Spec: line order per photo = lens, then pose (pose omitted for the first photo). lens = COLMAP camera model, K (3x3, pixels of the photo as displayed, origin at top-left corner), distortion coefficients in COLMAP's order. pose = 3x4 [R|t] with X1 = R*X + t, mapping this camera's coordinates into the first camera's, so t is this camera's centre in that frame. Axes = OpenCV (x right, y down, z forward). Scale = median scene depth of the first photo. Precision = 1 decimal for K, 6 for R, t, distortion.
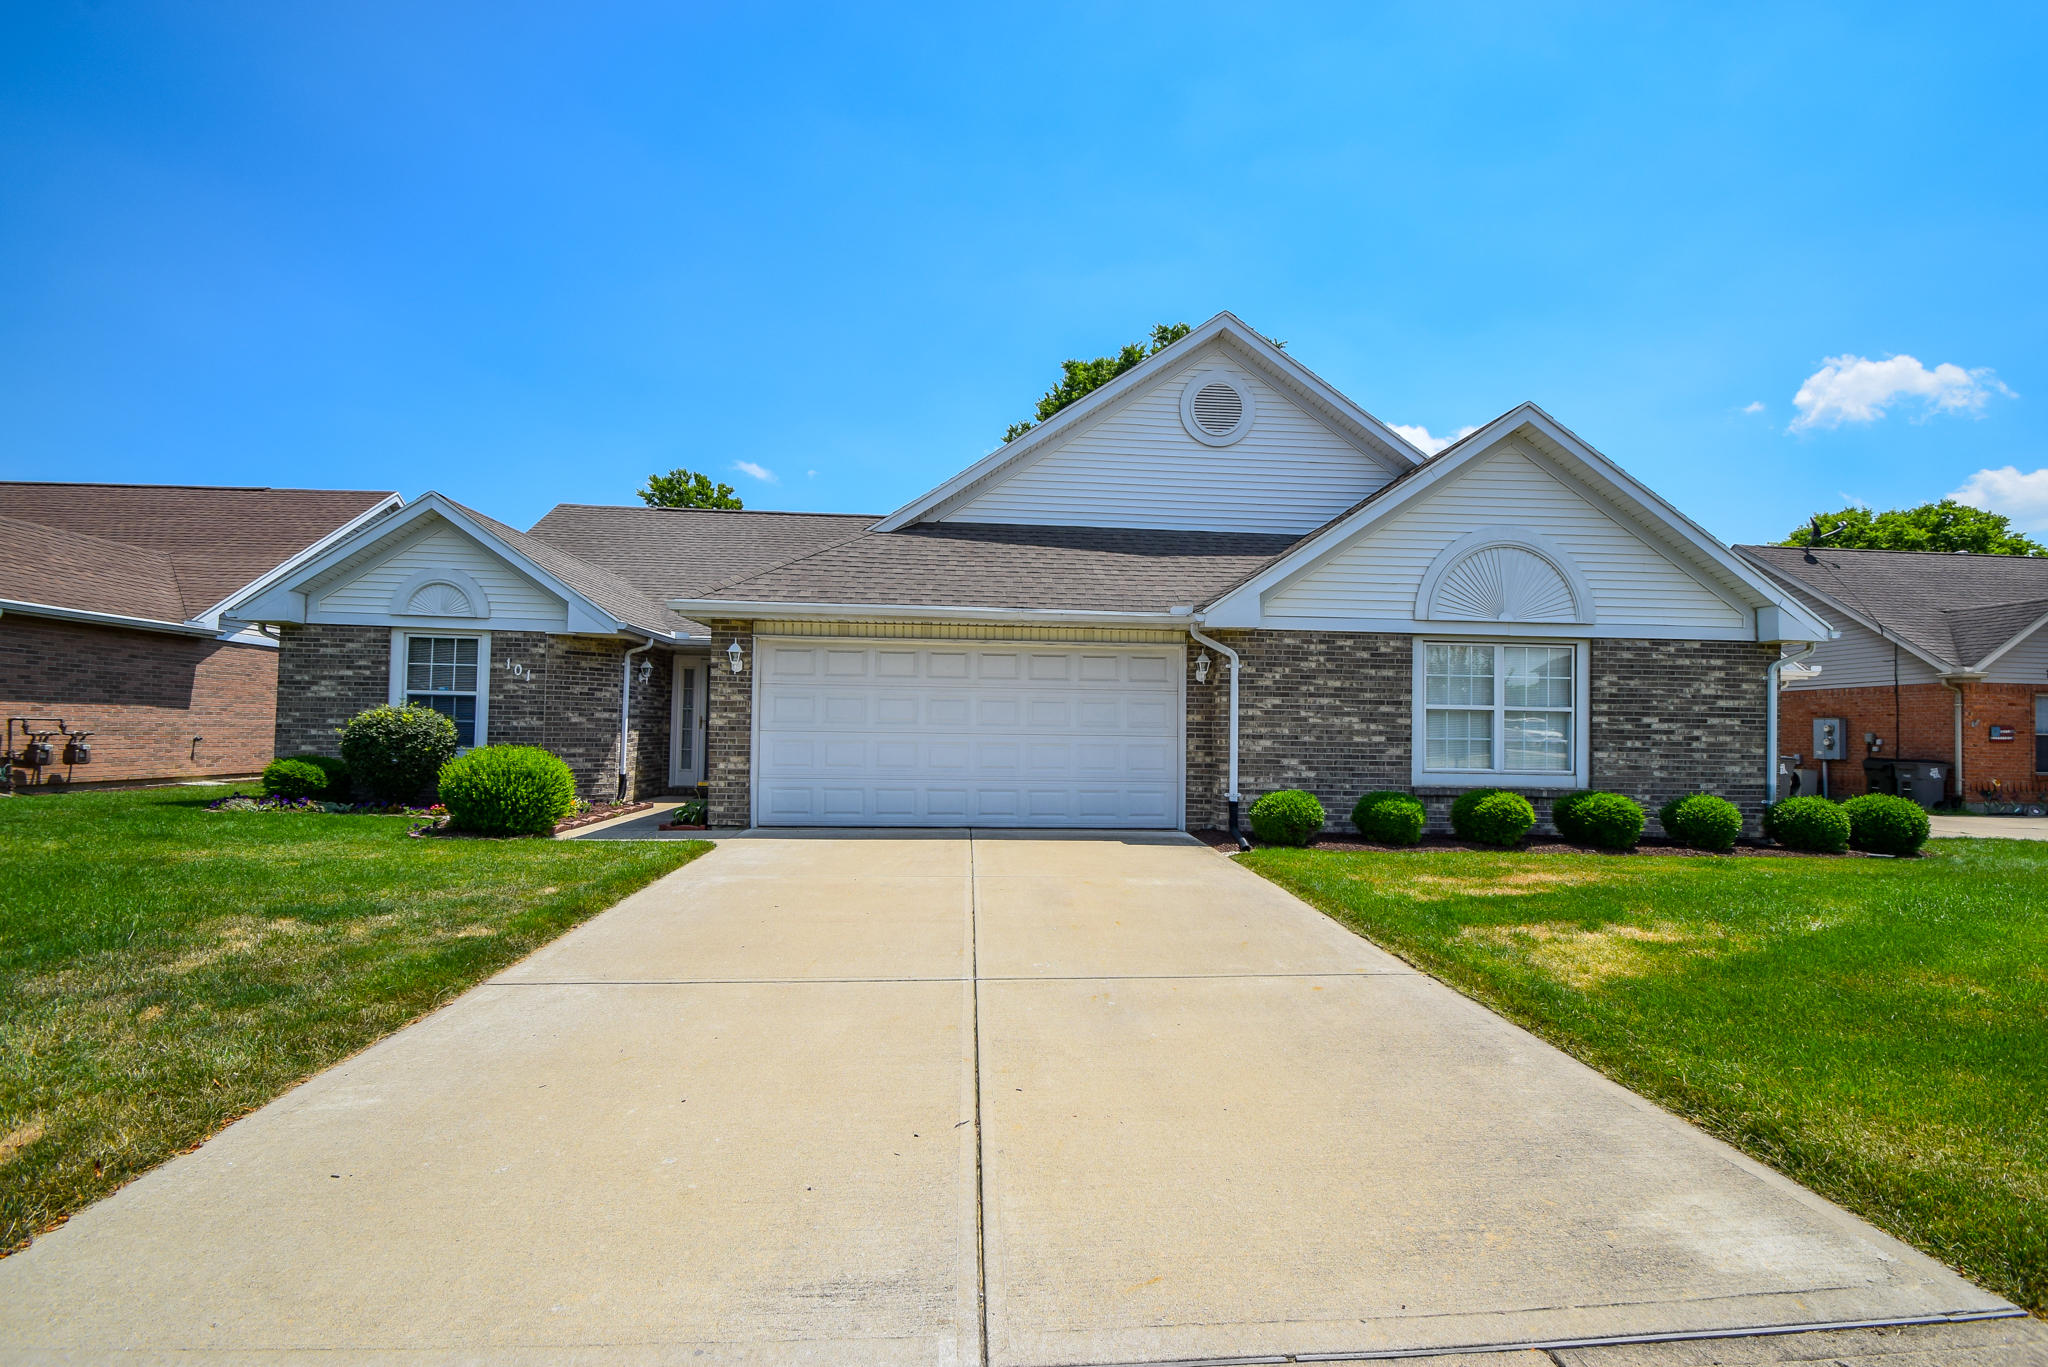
lens RADIAL K [[907.6, 0, 1035.1], [0, 907.6, 710.9], [0, 0, 1]] dist [0.004982, -0.000100]
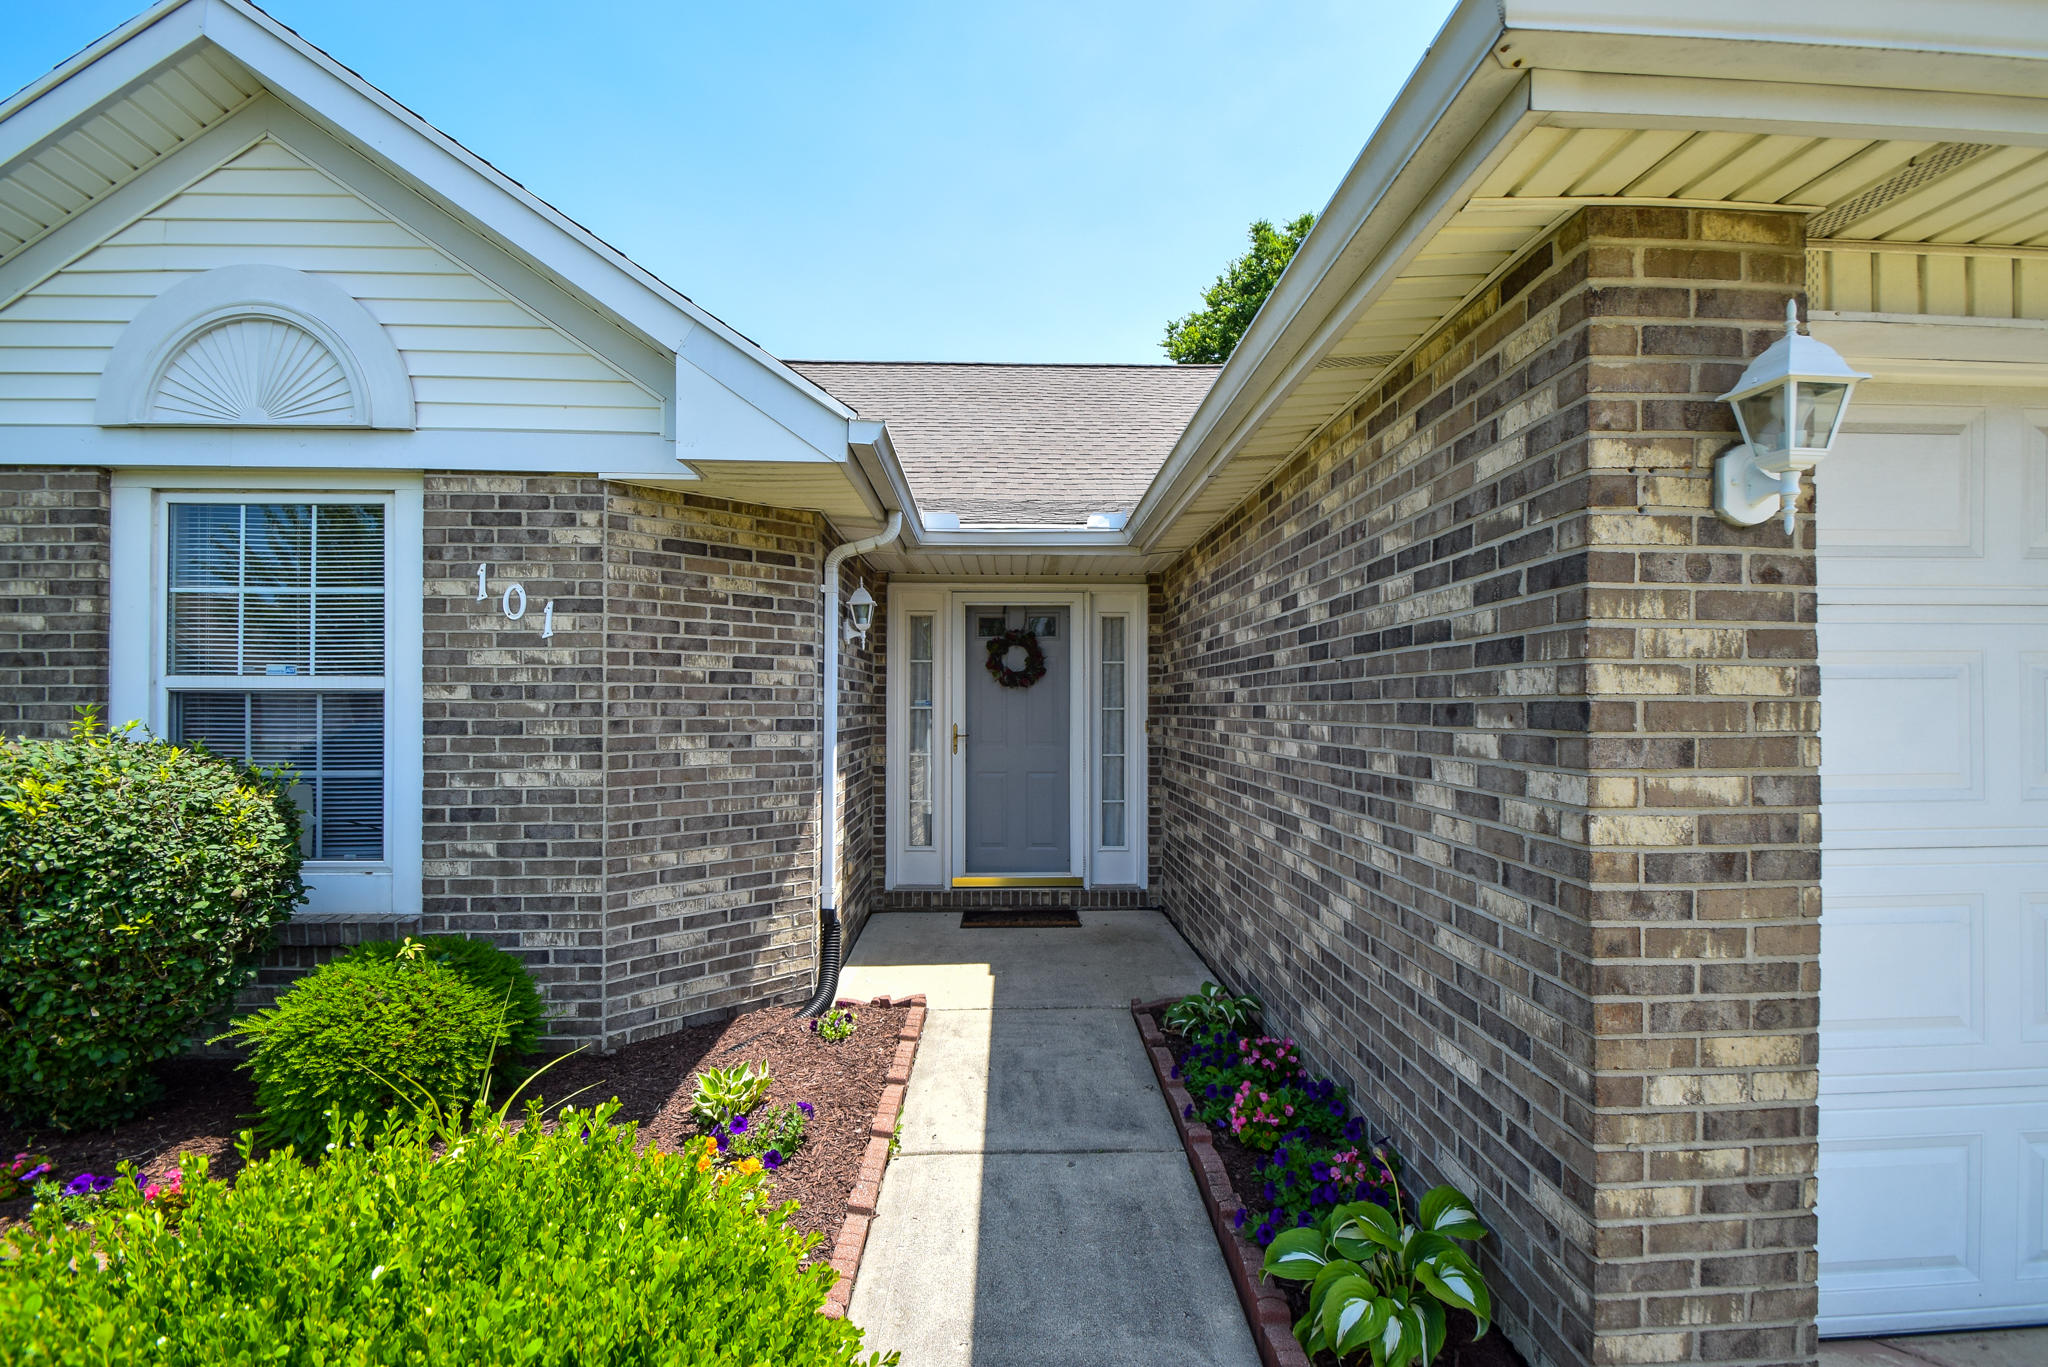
lens RADIAL K [[902.2, 0, 1031.0], [0, 902.2, 705.2], [0, 0, 1]] dist [0.023950, -0.023033]
pose [[0.998938, -0.018634, -0.042133, -0.432256], [0.019489, 0.999610, 0.019977, -0.015268], [0.041744, -0.020776, 0.998912, 0.791401]]
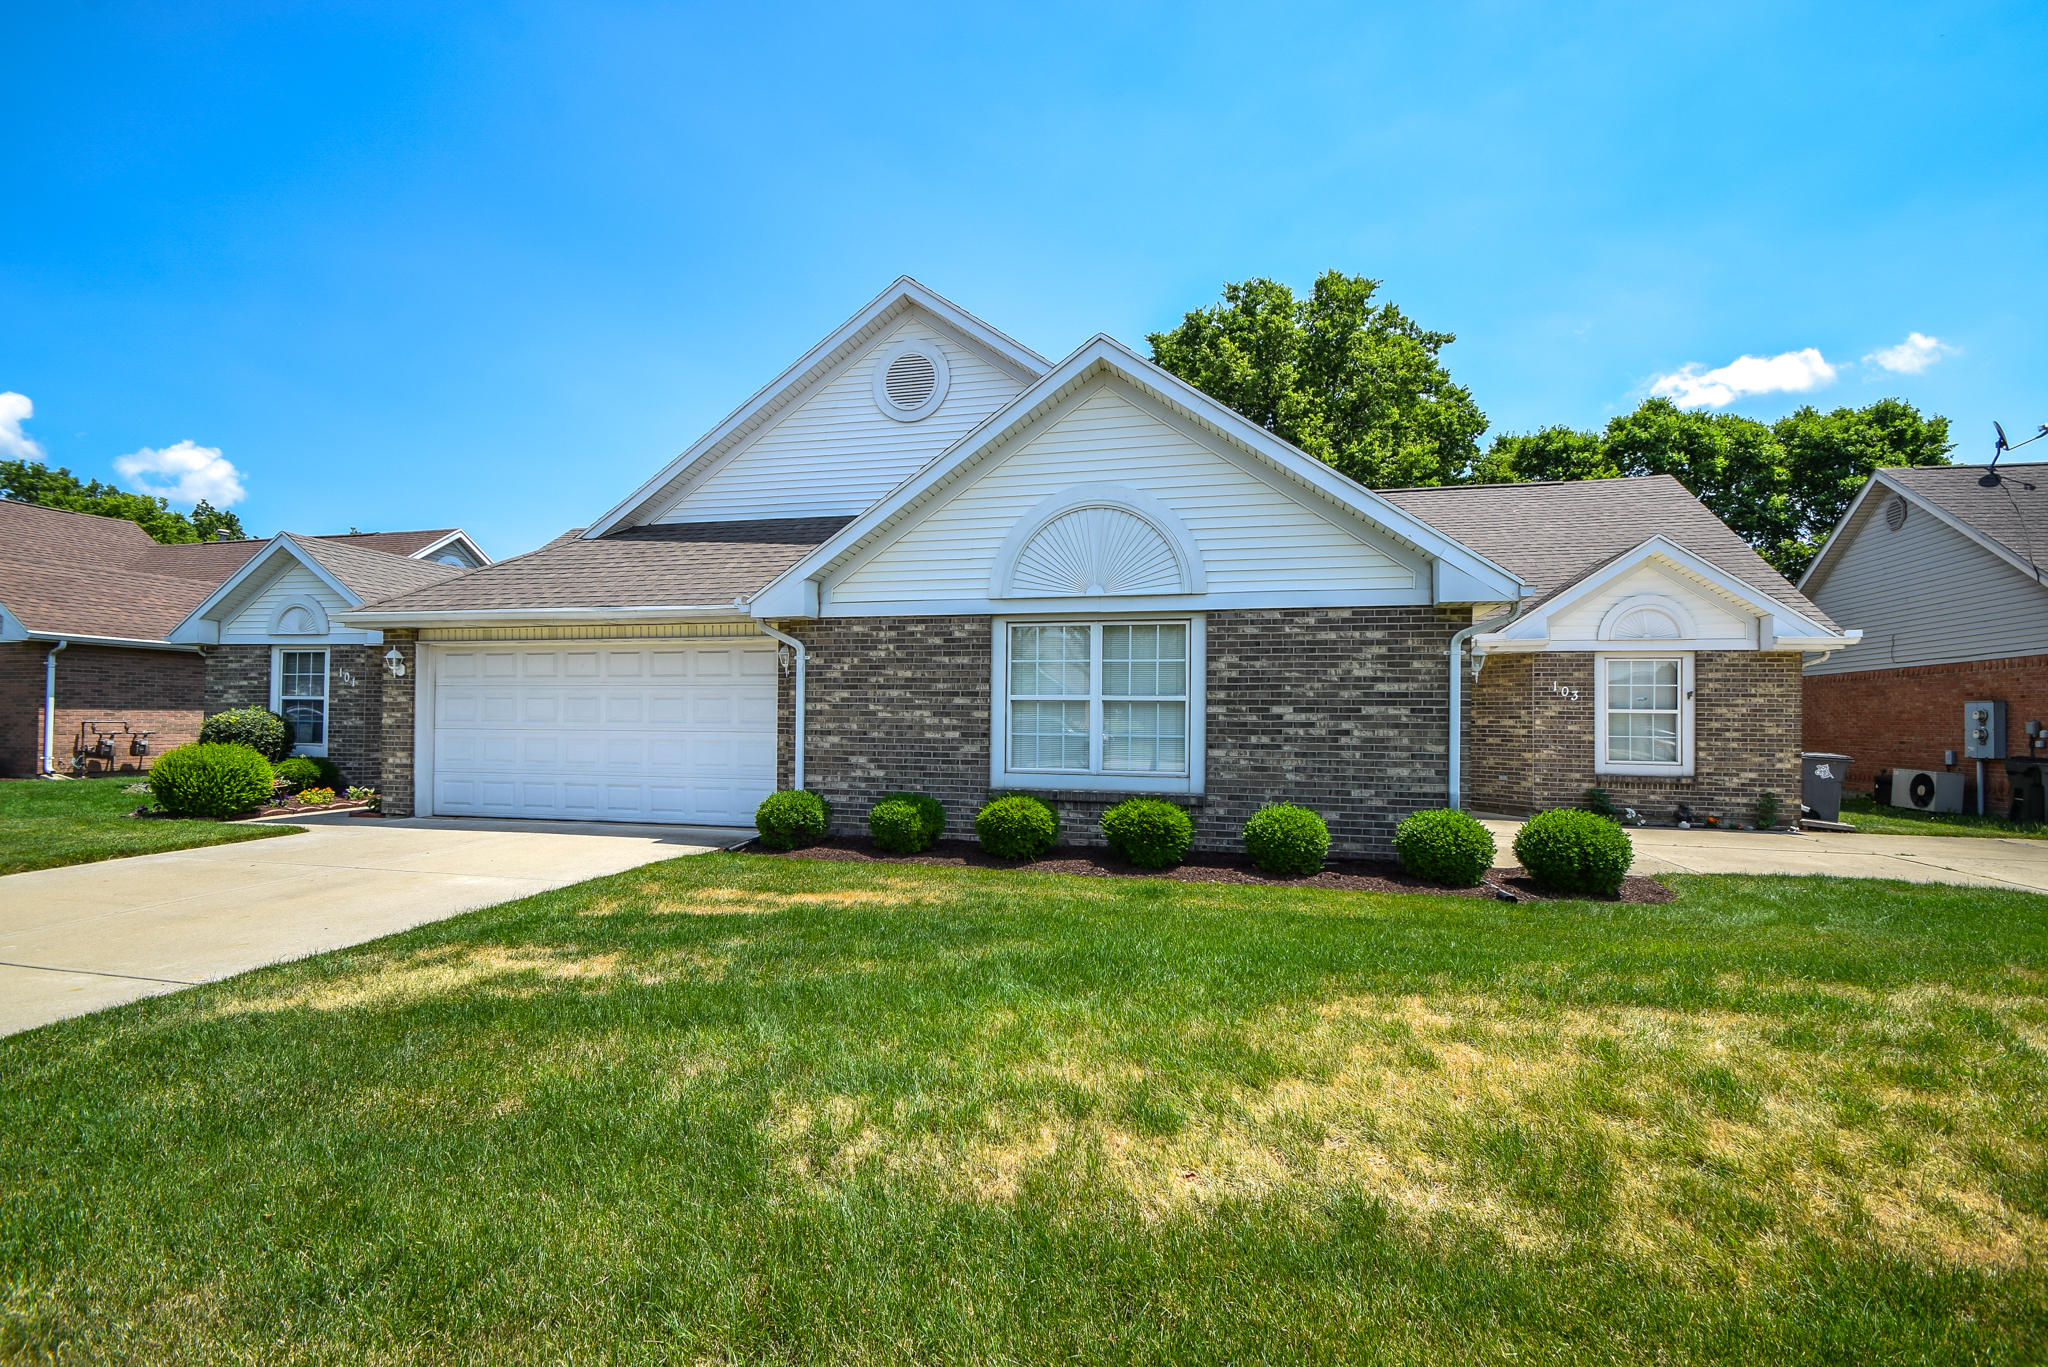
lens RADIAL K [[907.6, 0, 1035.1], [0, 907.6, 710.9], [0, 0, 1]] dist [0.004982, -0.000100]
pose [[0.950906, -0.010874, -0.309290, 0.716655], [0.013389, 0.999892, 0.006010, 0.003299], [0.309191, -0.009856, 0.950949, 0.172846]]
